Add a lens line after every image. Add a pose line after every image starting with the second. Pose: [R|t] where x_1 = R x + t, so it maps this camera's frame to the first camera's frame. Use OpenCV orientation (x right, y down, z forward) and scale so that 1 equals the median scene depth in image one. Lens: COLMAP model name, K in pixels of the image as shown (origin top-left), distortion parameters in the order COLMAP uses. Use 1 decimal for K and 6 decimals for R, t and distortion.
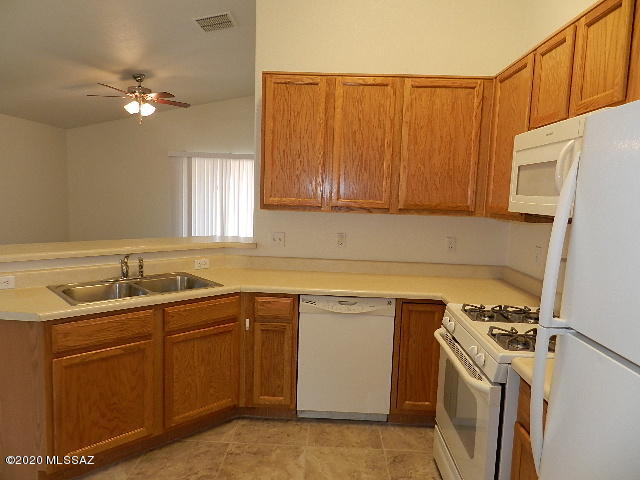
lens RADIAL K [[430.4, 0, 320.9], [0, 430.4, 241.7], [0, 0, 1]] dist [0.008862, -0.003010]
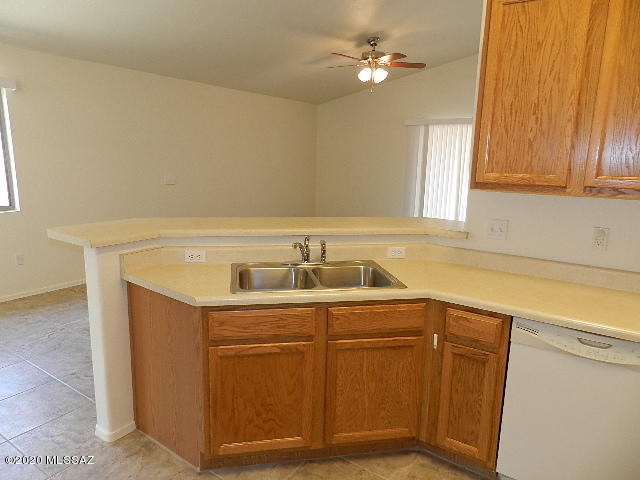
lens RADIAL K [[430.4, 0, 319.8], [0, 430.4, 240.7], [0, 0, 1]] dist [0.008862, -0.003010]
pose [[0.840418, 0.089398, -0.534514, 0.047559], [-0.053759, 0.995188, 0.081920, -0.035744], [0.539266, -0.040112, 0.841180, 0.256181]]
